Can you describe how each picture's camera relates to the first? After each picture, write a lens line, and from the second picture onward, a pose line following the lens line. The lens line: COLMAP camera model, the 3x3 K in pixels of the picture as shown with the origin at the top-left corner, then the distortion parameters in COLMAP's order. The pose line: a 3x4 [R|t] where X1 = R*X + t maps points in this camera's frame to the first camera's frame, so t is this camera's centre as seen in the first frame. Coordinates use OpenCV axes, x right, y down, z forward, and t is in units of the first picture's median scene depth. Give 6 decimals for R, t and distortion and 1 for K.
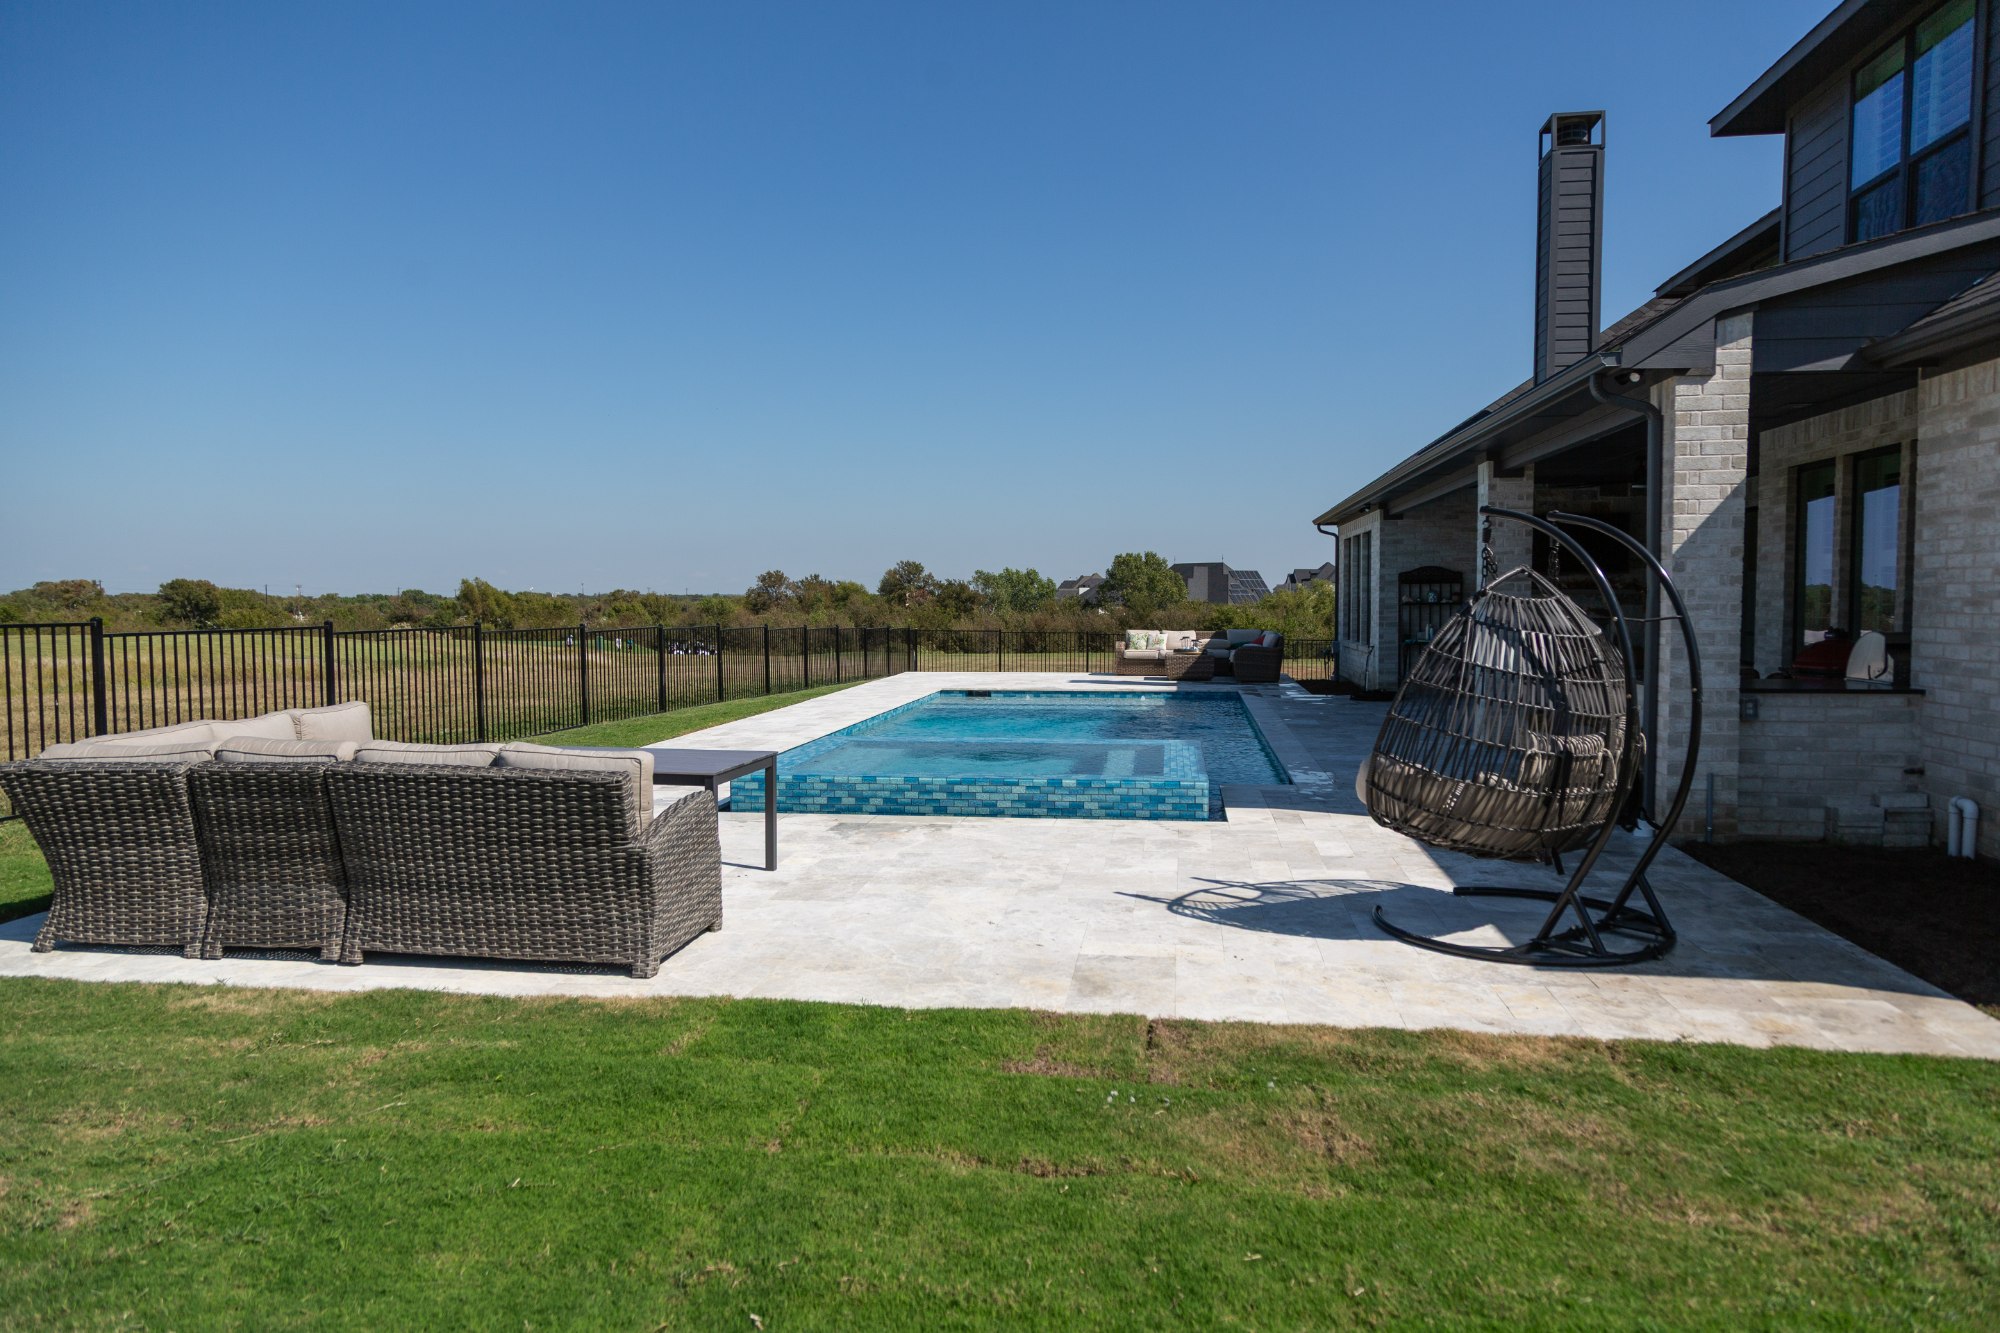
lens RADIAL K [[1330.2, 0, 1000.0], [0, 1330.2, 666.5], [0, 0, 1]] dist [0.010007, 0.005219]
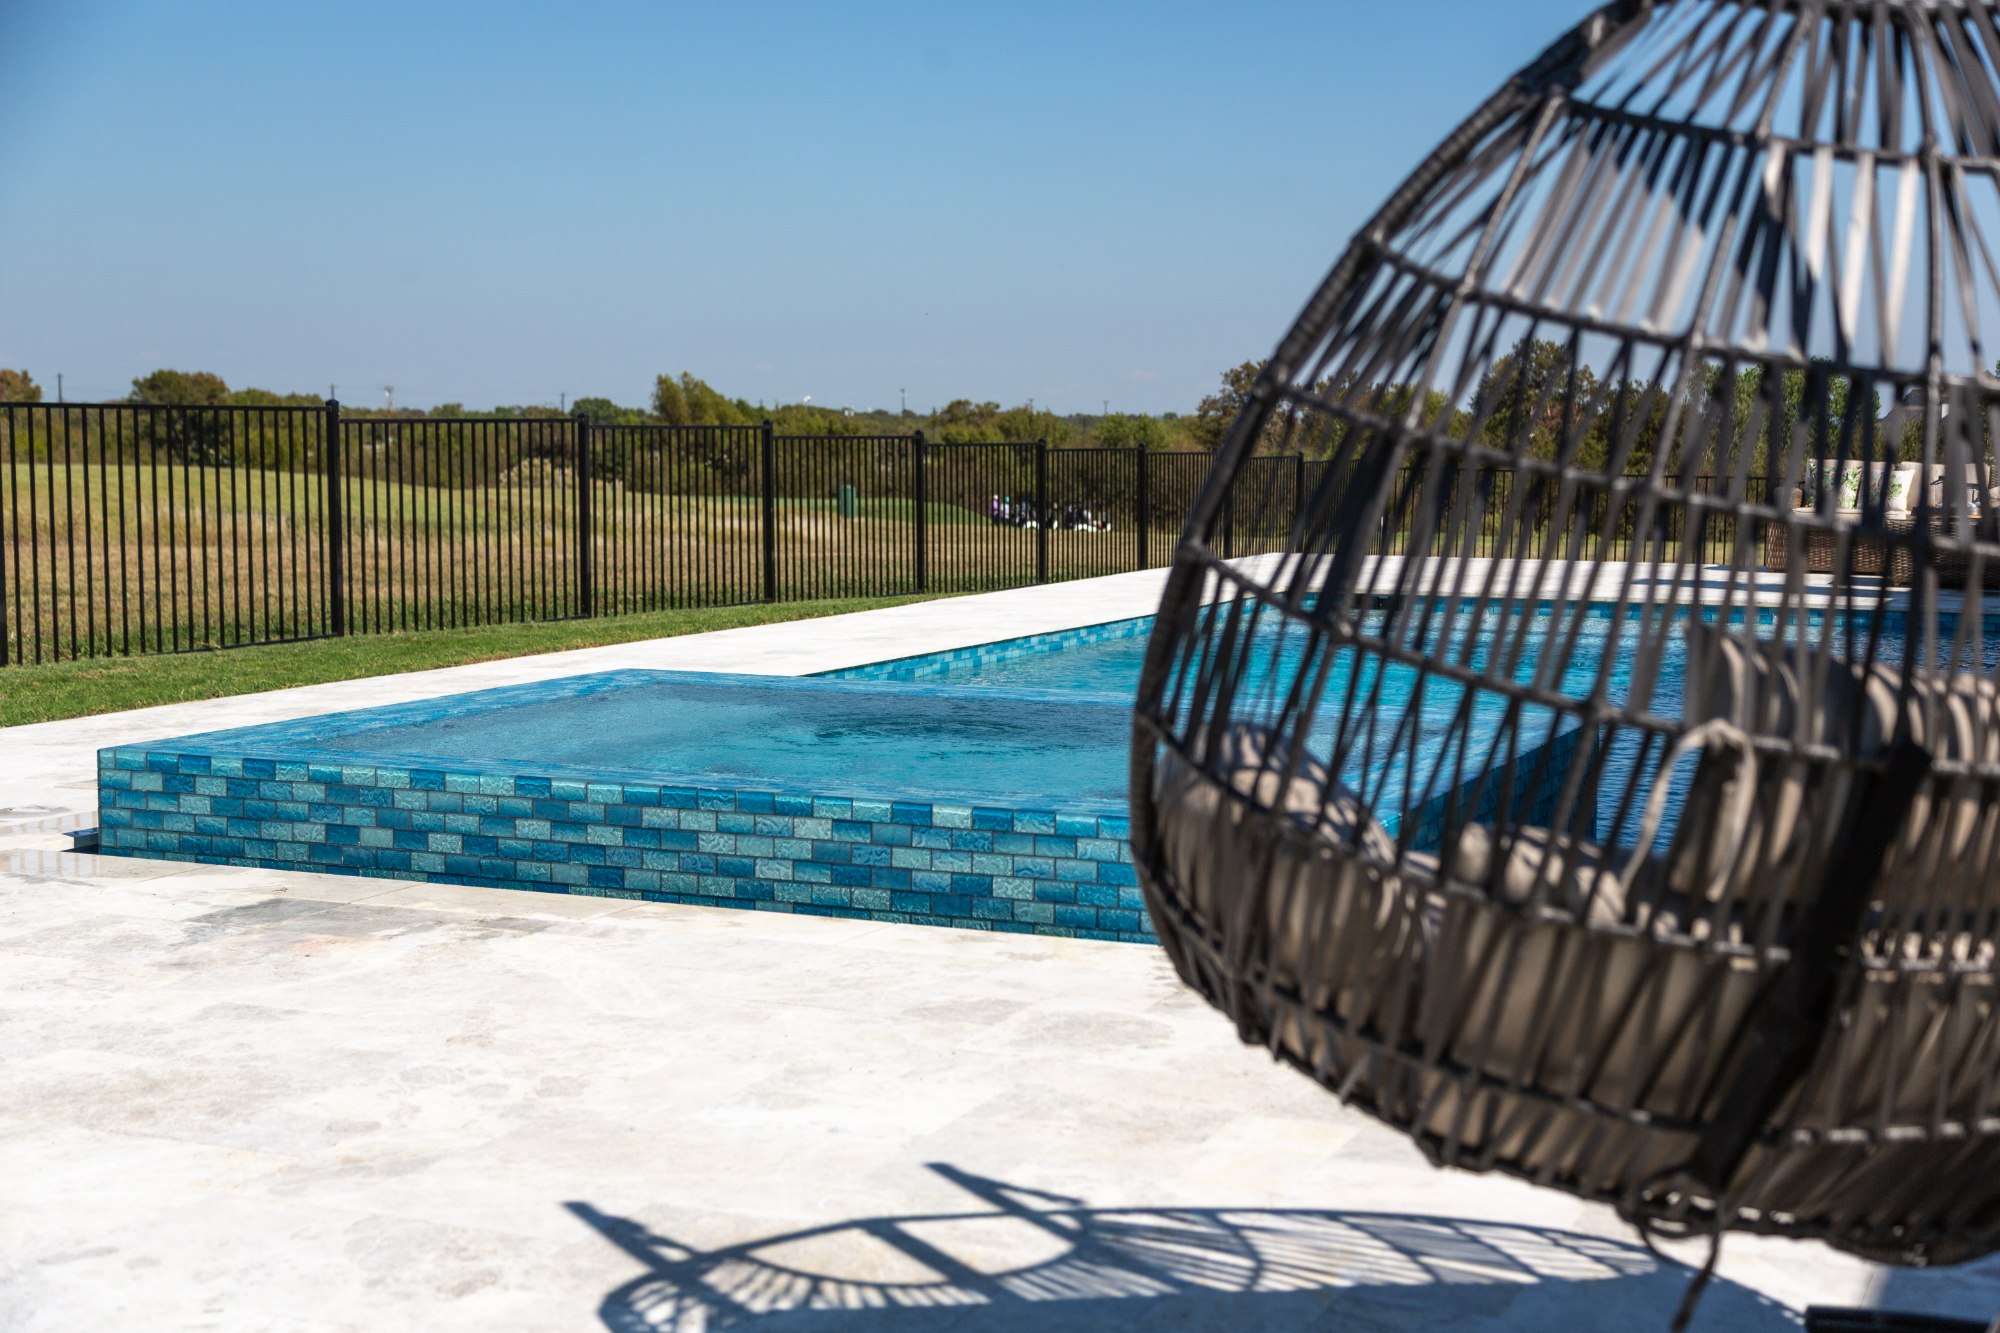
lens RADIAL K [[2779.8, 0, 996.8], [0, 2779.8, 694.2], [0, 0, 1]] dist [0.026706, -0.025587]
pose [[0.962991, 0.036263, -0.267082, 0.112518], [-0.024165, 0.998533, 0.048446, 0.011246], [0.268447, -0.040199, 0.962455, 0.160617]]
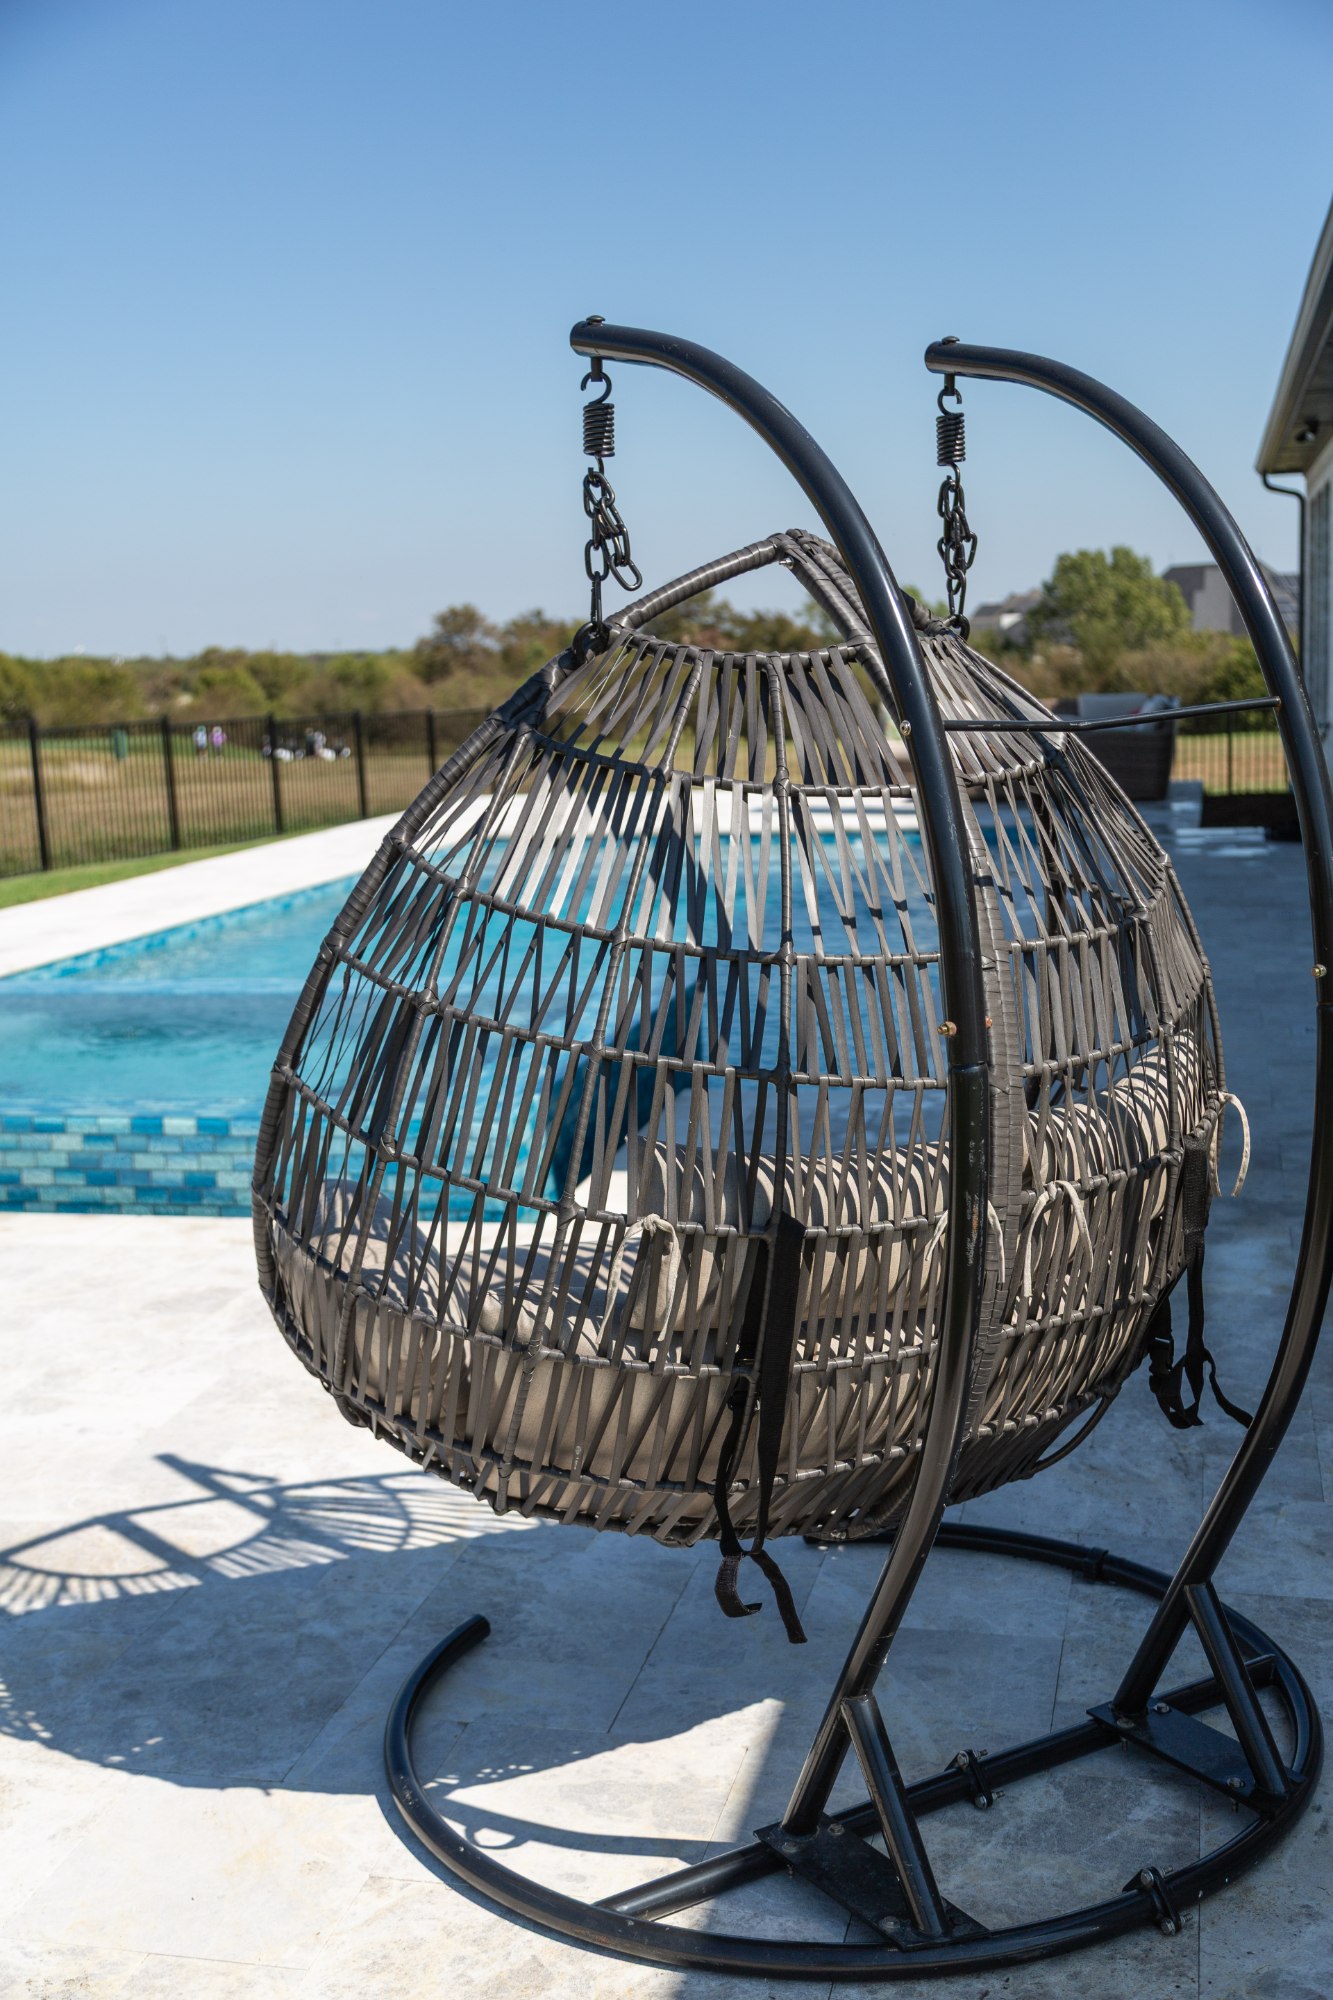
lens RADIAL K [[2273.3, 0, 670.6], [0, 2273.3, 1032.9], [0, 0, 1]] dist [0.032935, -0.027592]
pose [[0.995294, -0.018546, -0.095113, 0.124192], [0.029661, 0.992712, 0.116808, -0.008339], [0.092253, -0.119079, 0.988590, 0.150781]]
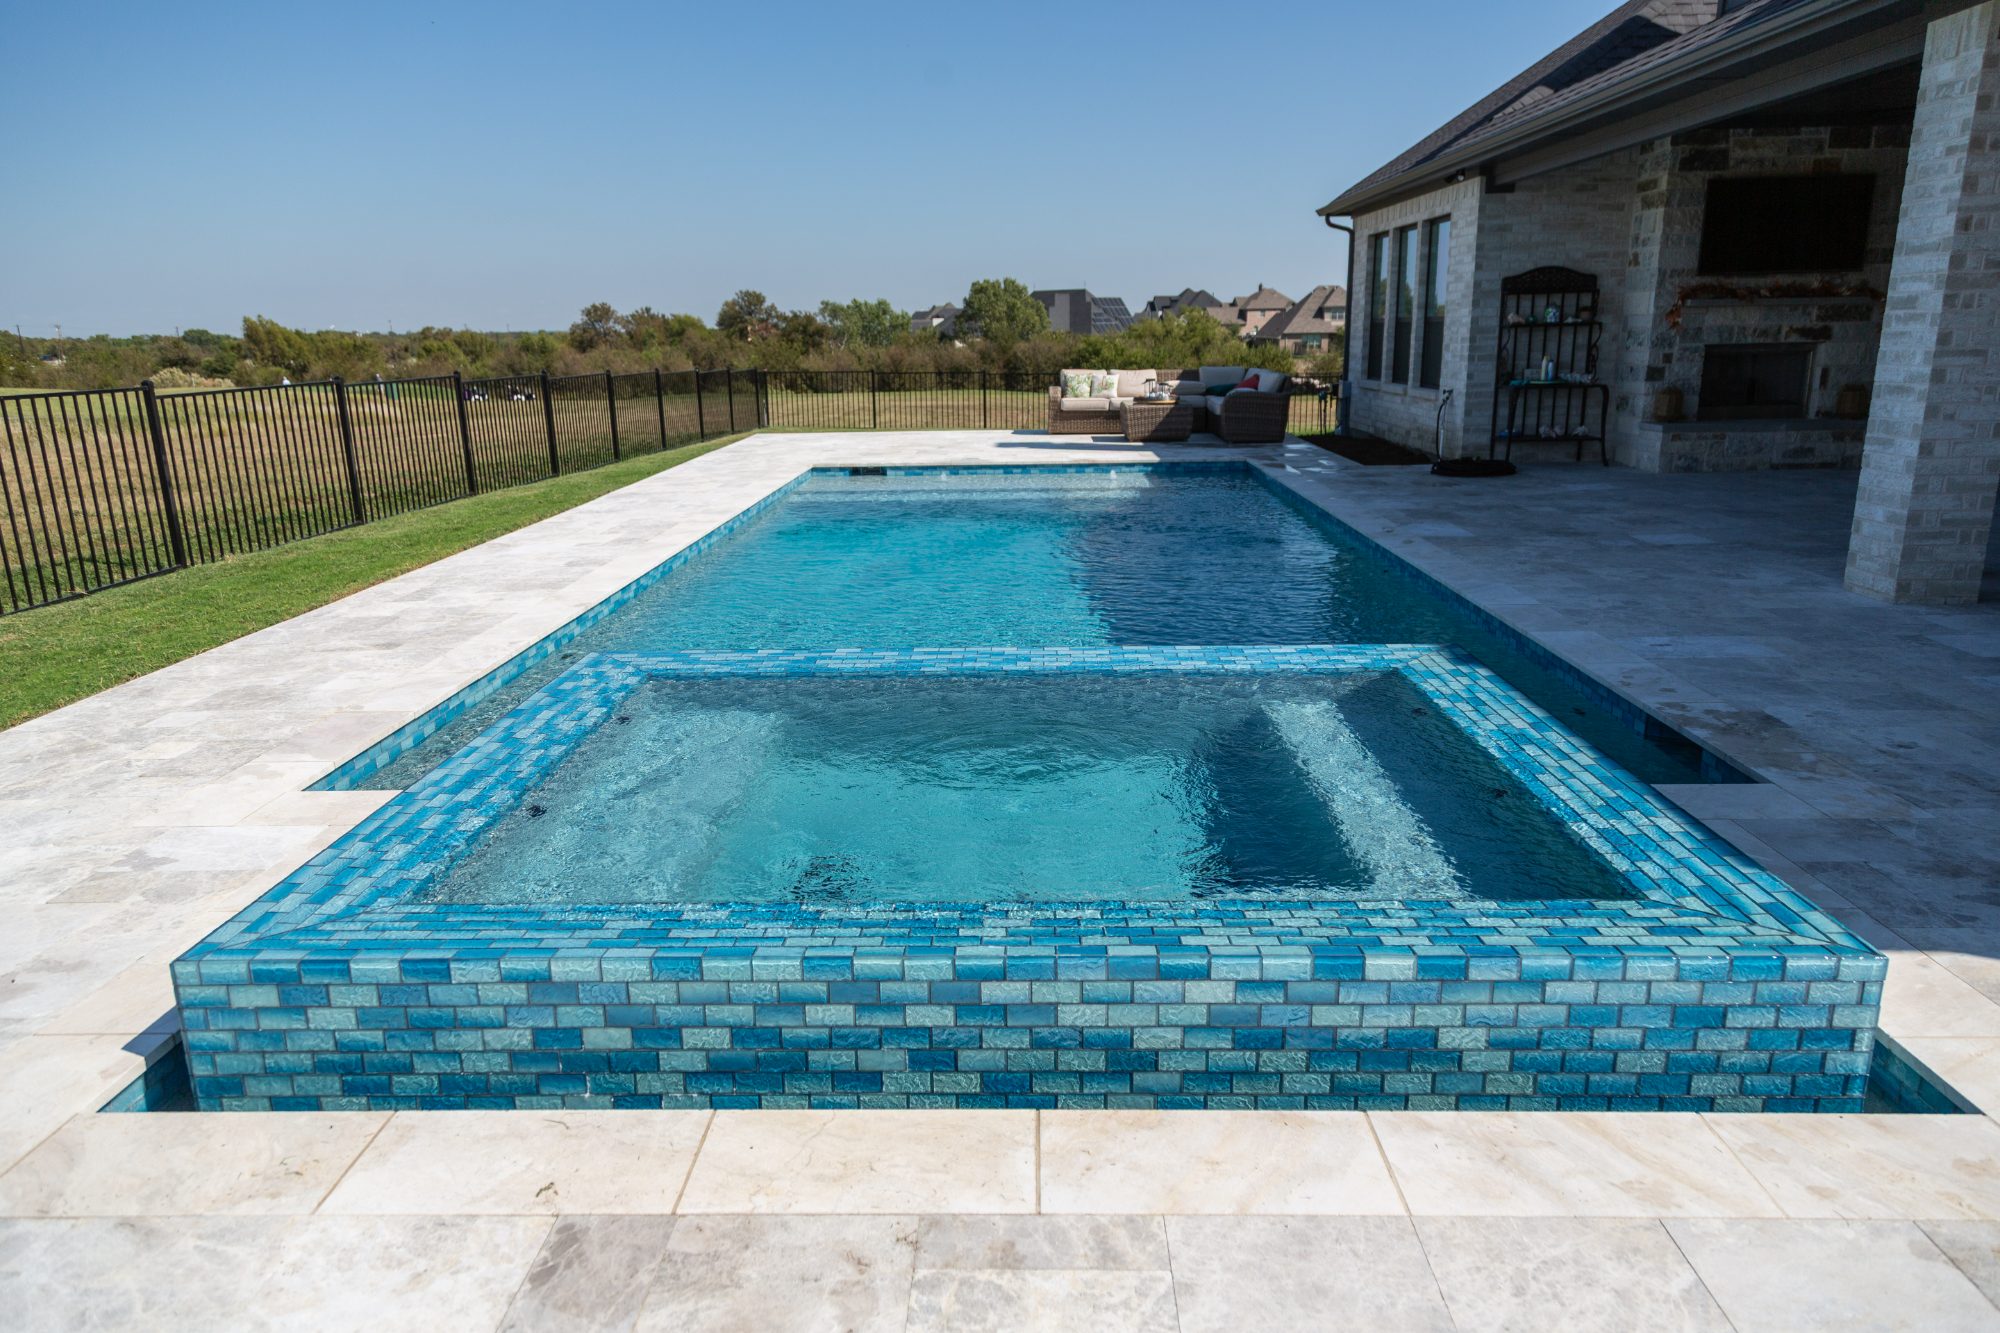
lens RADIAL K [[1330.2, 0, 1000.0], [0, 1330.2, 666.5], [0, 0, 1]] dist [0.010007, 0.005219]
pose [[0.993702, -0.040265, 0.104573, -0.026813], [0.019127, 0.980464, 0.195767, -0.015262], [-0.110413, -0.192534, 0.975059, 0.343384]]
